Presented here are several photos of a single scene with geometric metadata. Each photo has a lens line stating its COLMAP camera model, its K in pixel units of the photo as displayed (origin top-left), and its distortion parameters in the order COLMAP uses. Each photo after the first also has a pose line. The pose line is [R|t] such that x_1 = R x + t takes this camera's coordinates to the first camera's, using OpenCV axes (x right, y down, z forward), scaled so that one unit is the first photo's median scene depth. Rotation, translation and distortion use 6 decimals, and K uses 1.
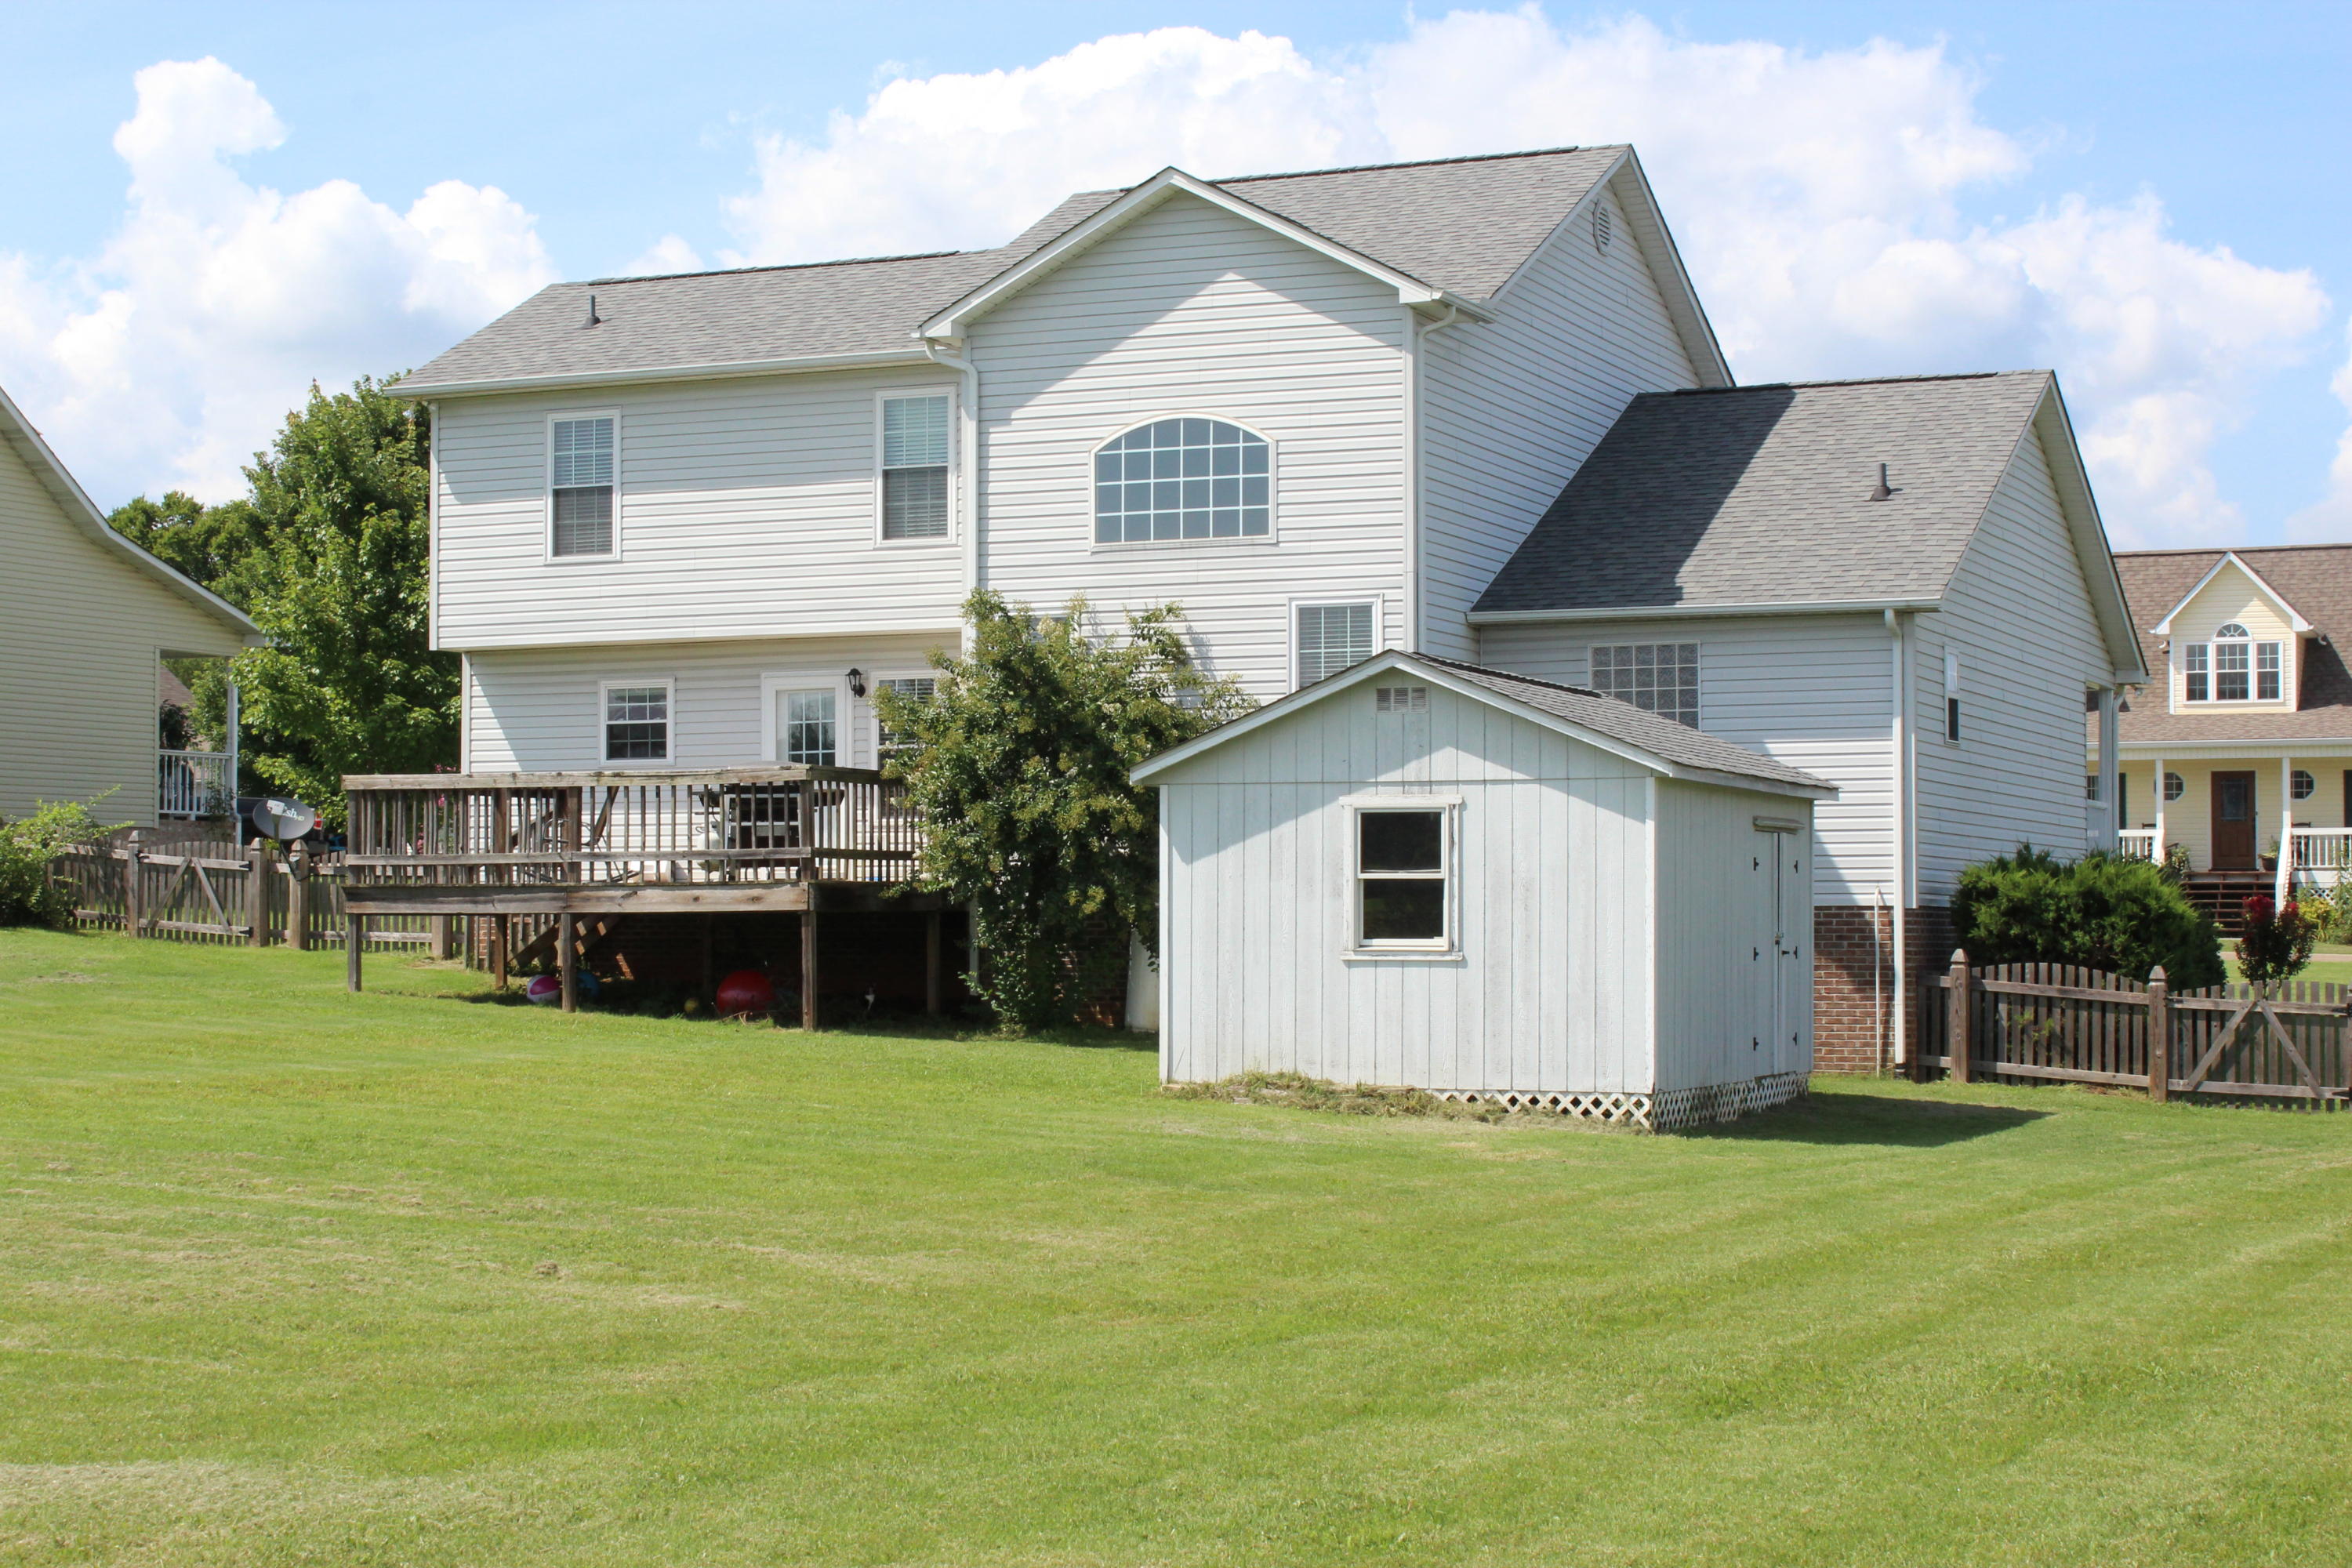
lens RADIAL K [[3923.4, 0, 1167.2], [0, 3923.4, 769.3], [0, 0, 1]] dist [0.013338, 0.000000]
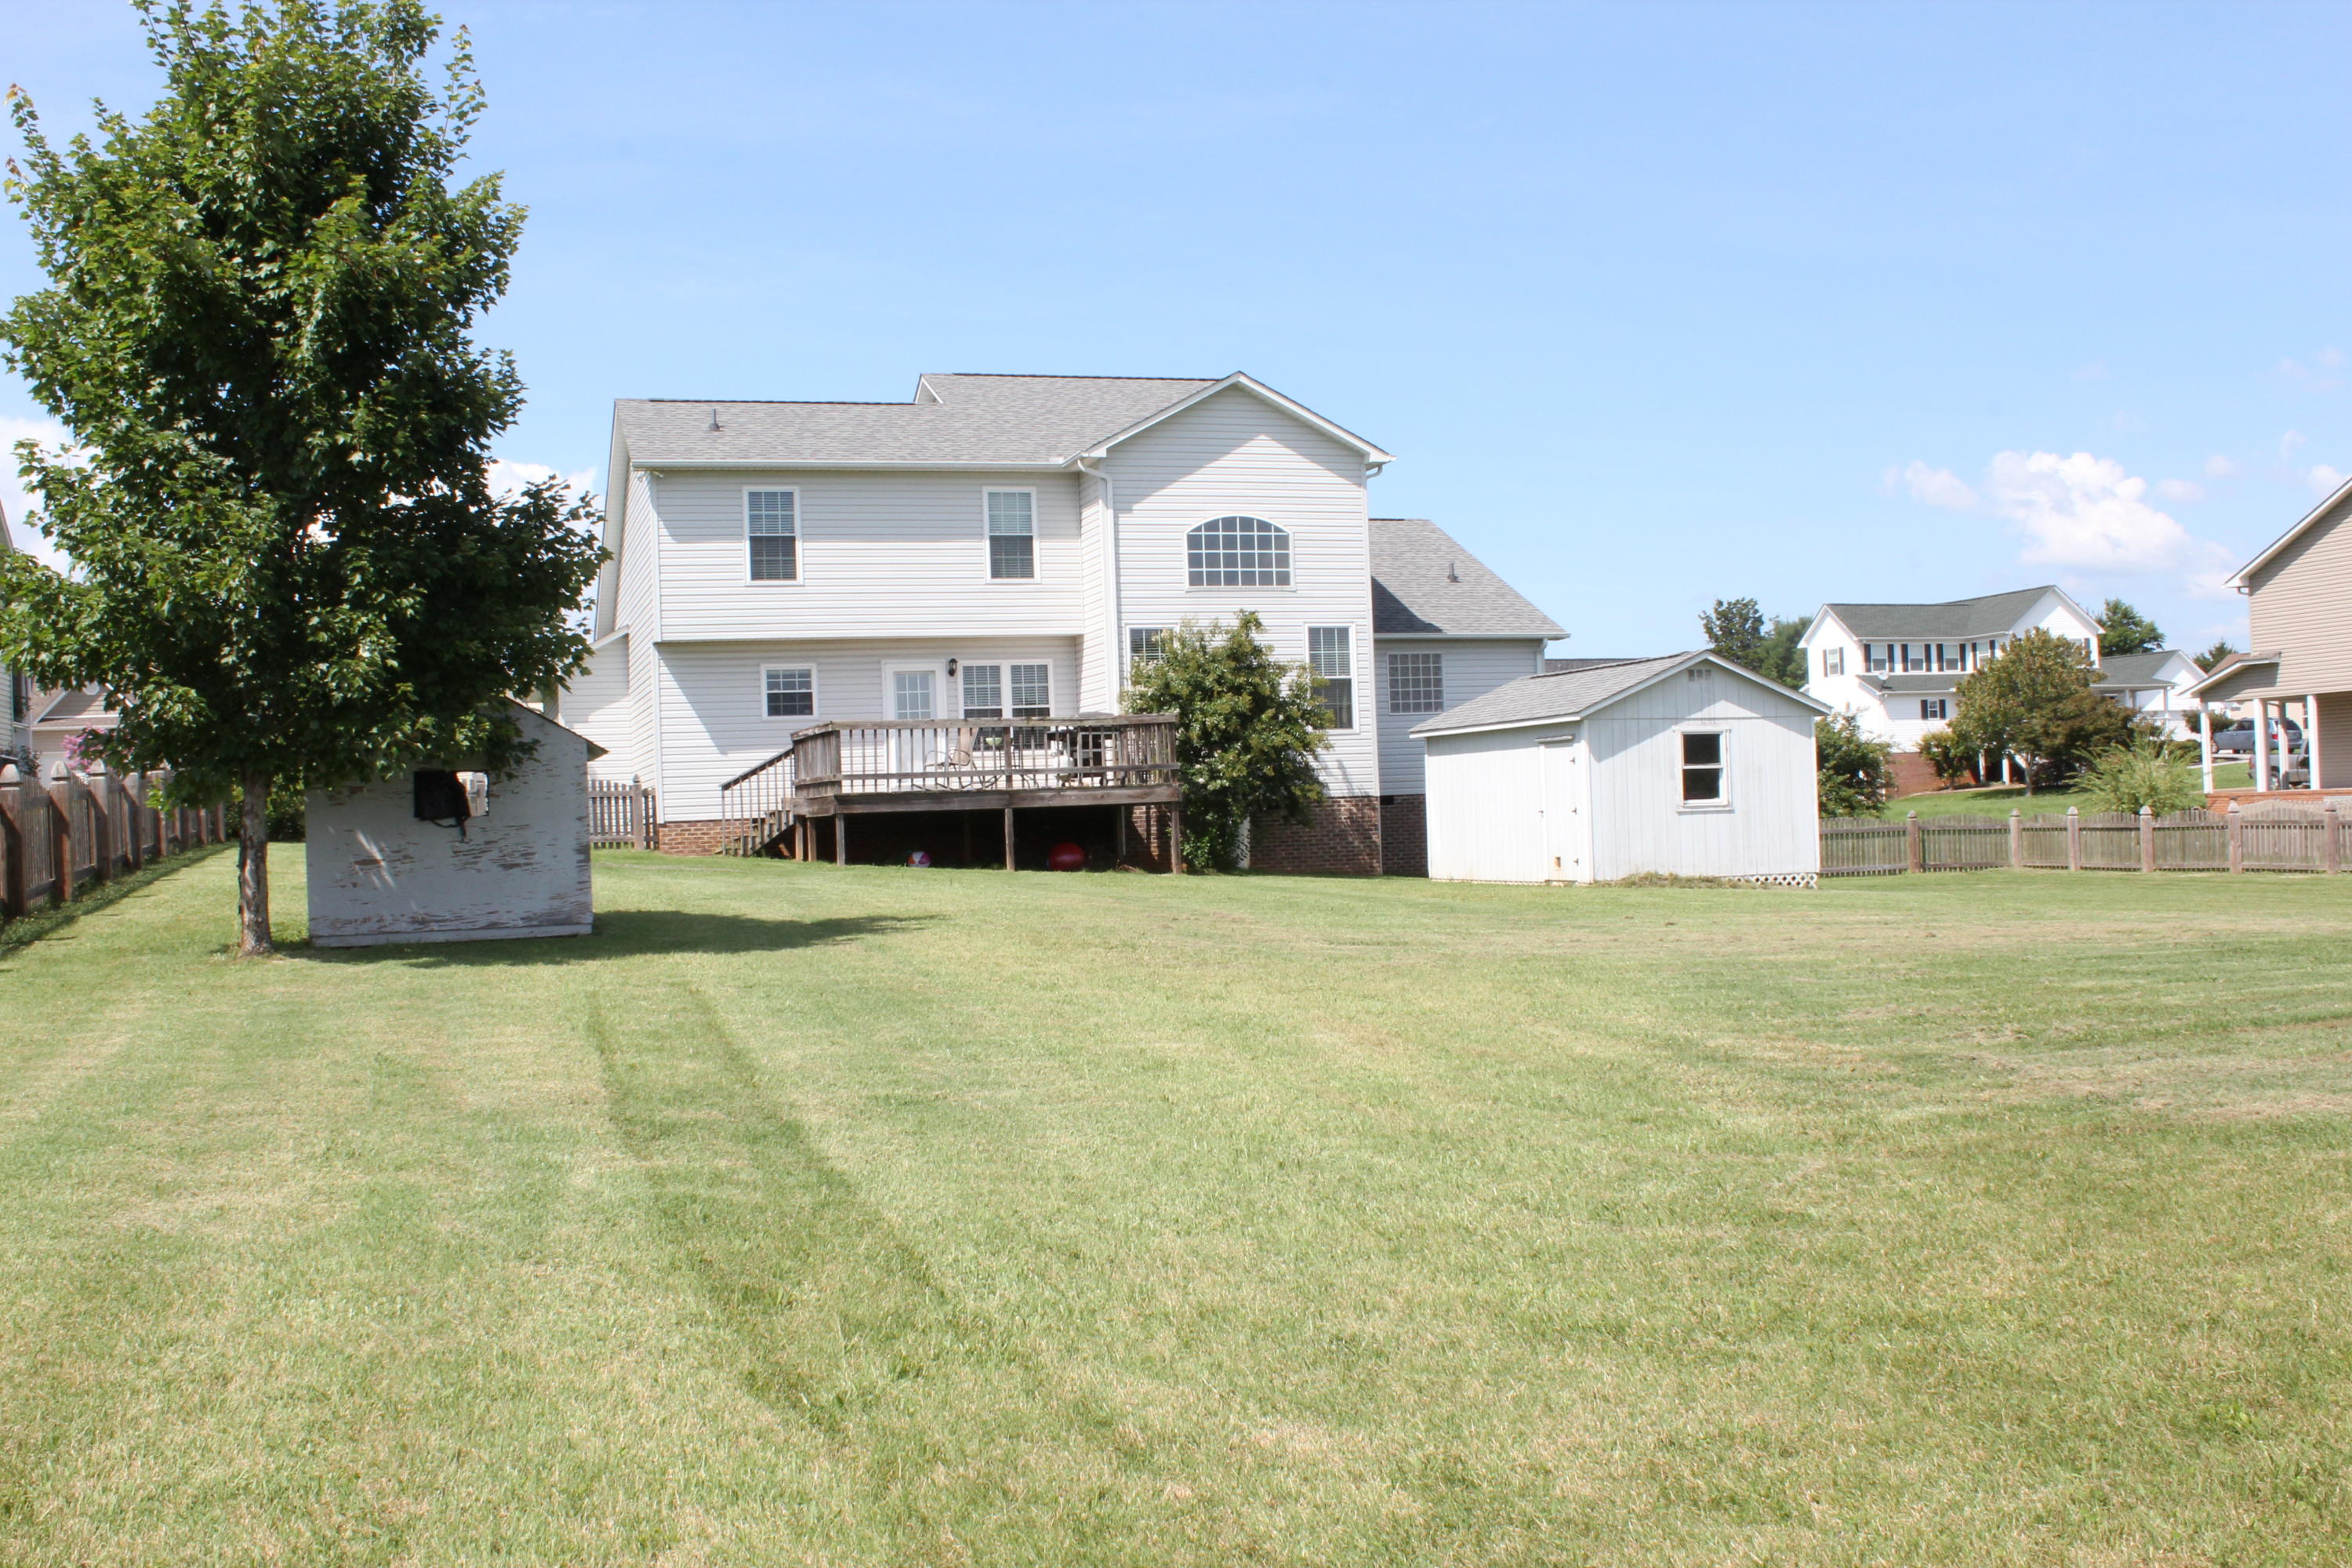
lens RADIAL K [[2279.9, 0, 1163.4], [0, 2279.9, 784.6], [0, 0, 1]] dist [-0.080784, 0.000000]
pose [[0.746249, -0.015667, 0.665483, -0.709247], [0.007329, 0.999856, 0.015321, 0.013579], [-0.665627, -0.006556, 0.746256, 0.278723]]
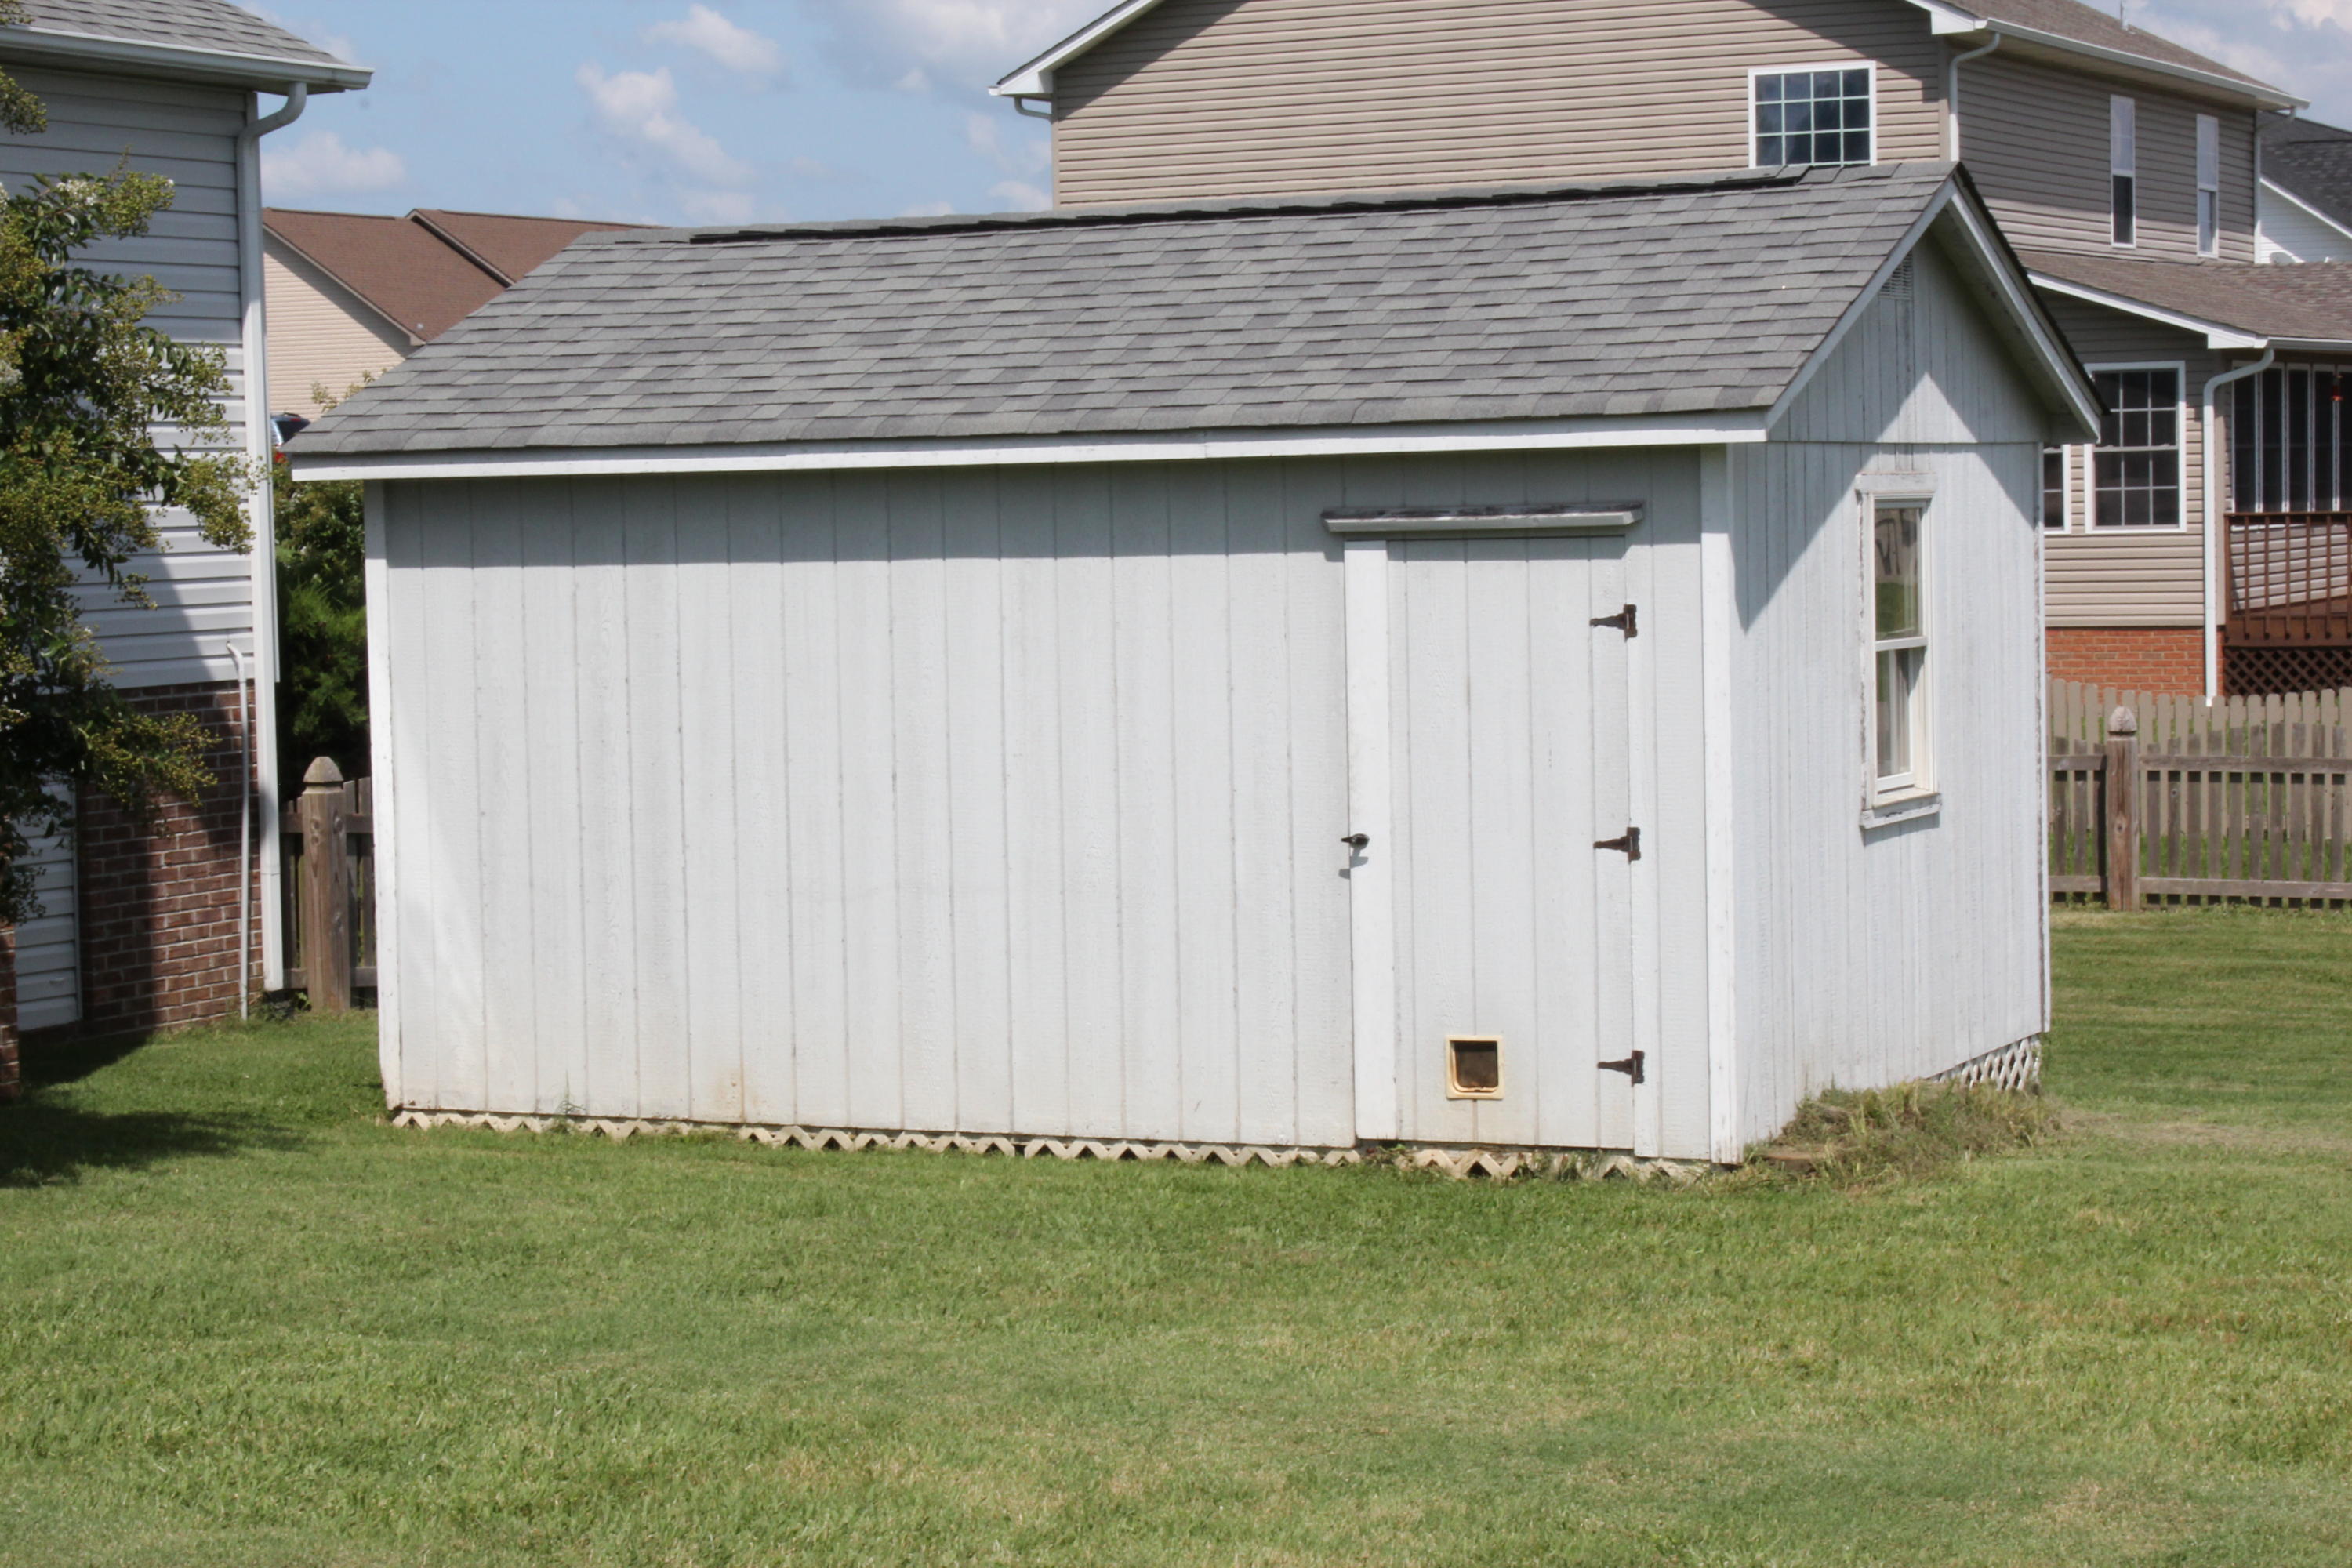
lens RADIAL K [[4890.8, 0, 1177.4], [0, 4890.8, 783.4], [0, 0, 1]] dist [-0.067199, 0.000000]
pose [[0.050354, -0.061915, 0.996810, -0.429940], [-0.018424, 0.997849, 0.062910, 0.006871], [-0.998561, -0.021533, 0.049105, 0.853743]]
